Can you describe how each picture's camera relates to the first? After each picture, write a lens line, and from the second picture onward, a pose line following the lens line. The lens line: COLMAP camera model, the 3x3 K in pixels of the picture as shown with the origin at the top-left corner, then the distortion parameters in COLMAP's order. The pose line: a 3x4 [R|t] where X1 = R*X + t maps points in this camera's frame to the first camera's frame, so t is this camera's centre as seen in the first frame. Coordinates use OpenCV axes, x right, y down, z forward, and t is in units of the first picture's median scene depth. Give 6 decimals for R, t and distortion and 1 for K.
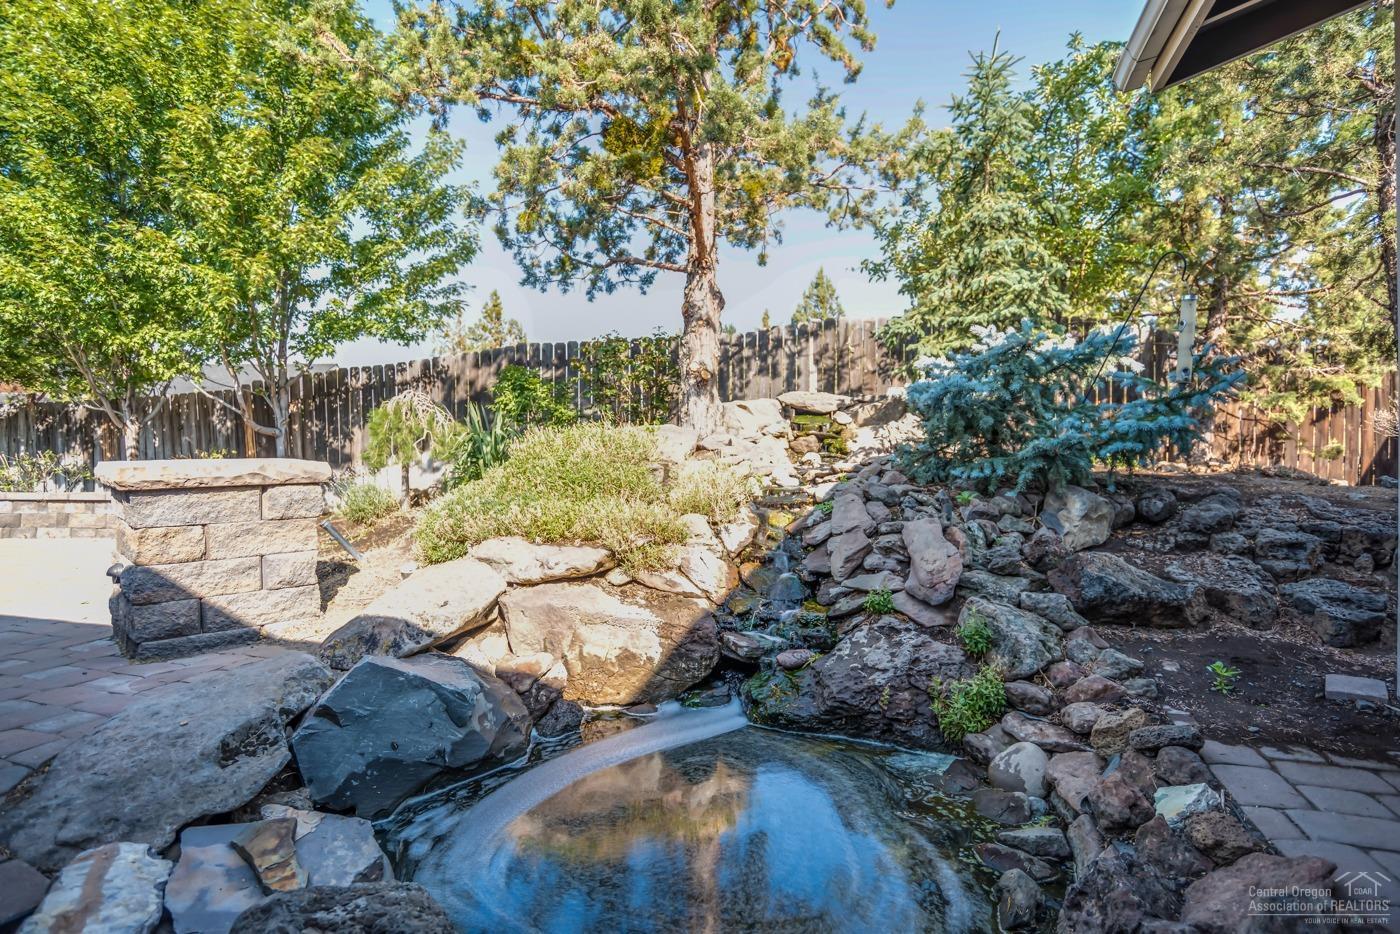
lens RADIAL K [[716.8, 0, 700.9], [0, 716.8, 461.1], [0, 0, 1]] dist [-0.052915, 0.021438]
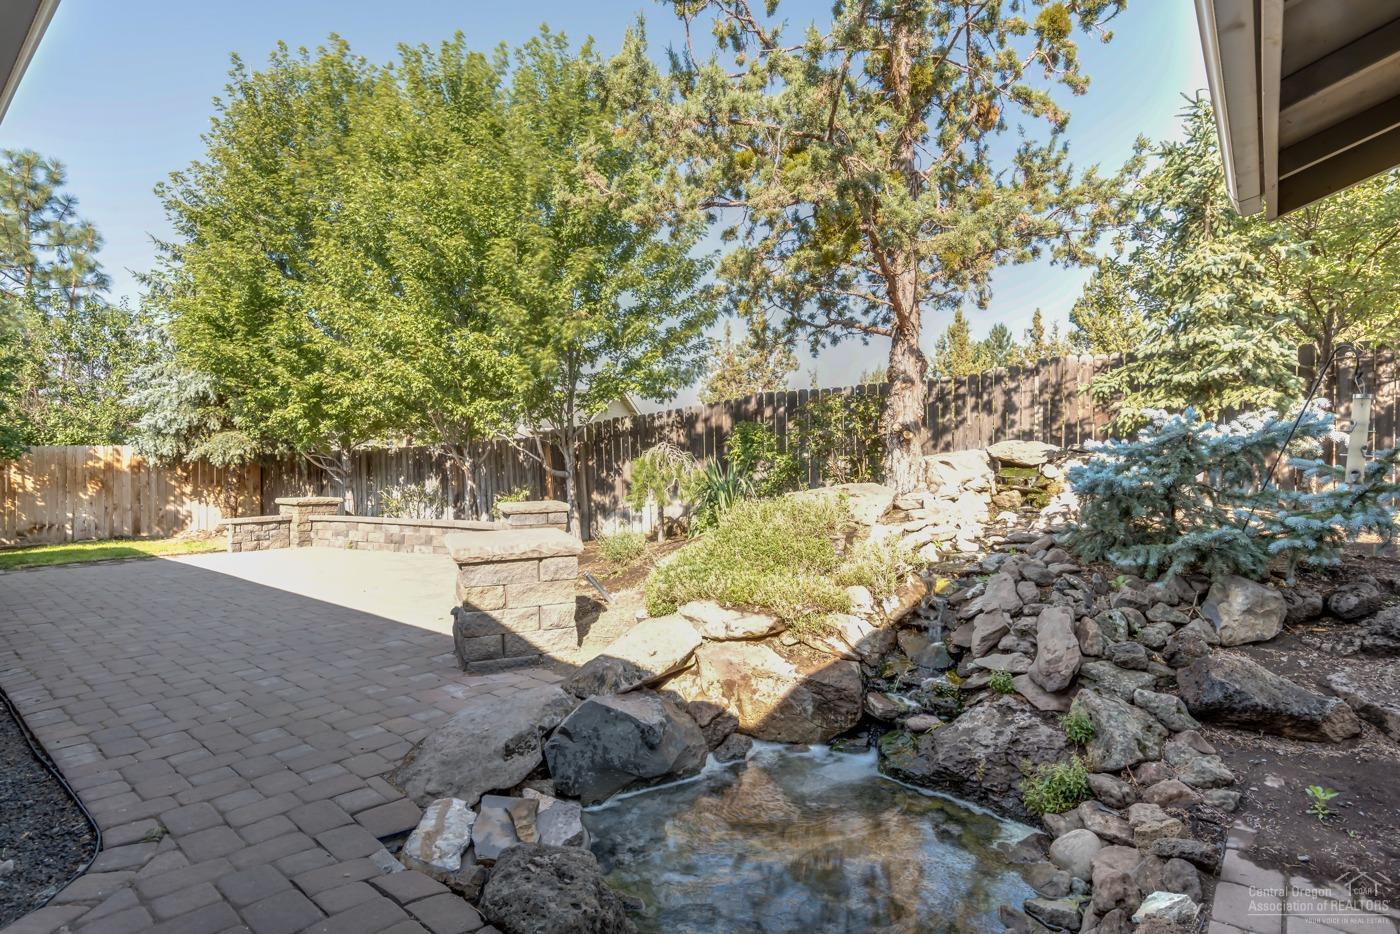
lens RADIAL K [[716.8, 0, 700.9], [0, 716.8, 461.1], [0, 0, 1]] dist [-0.052915, 0.021438]
pose [[0.929552, -0.006345, -0.368636, 0.207097], [0.007057, 0.999975, 0.000583, -0.150682], [0.368623, -0.003143, 0.929574, -0.216259]]
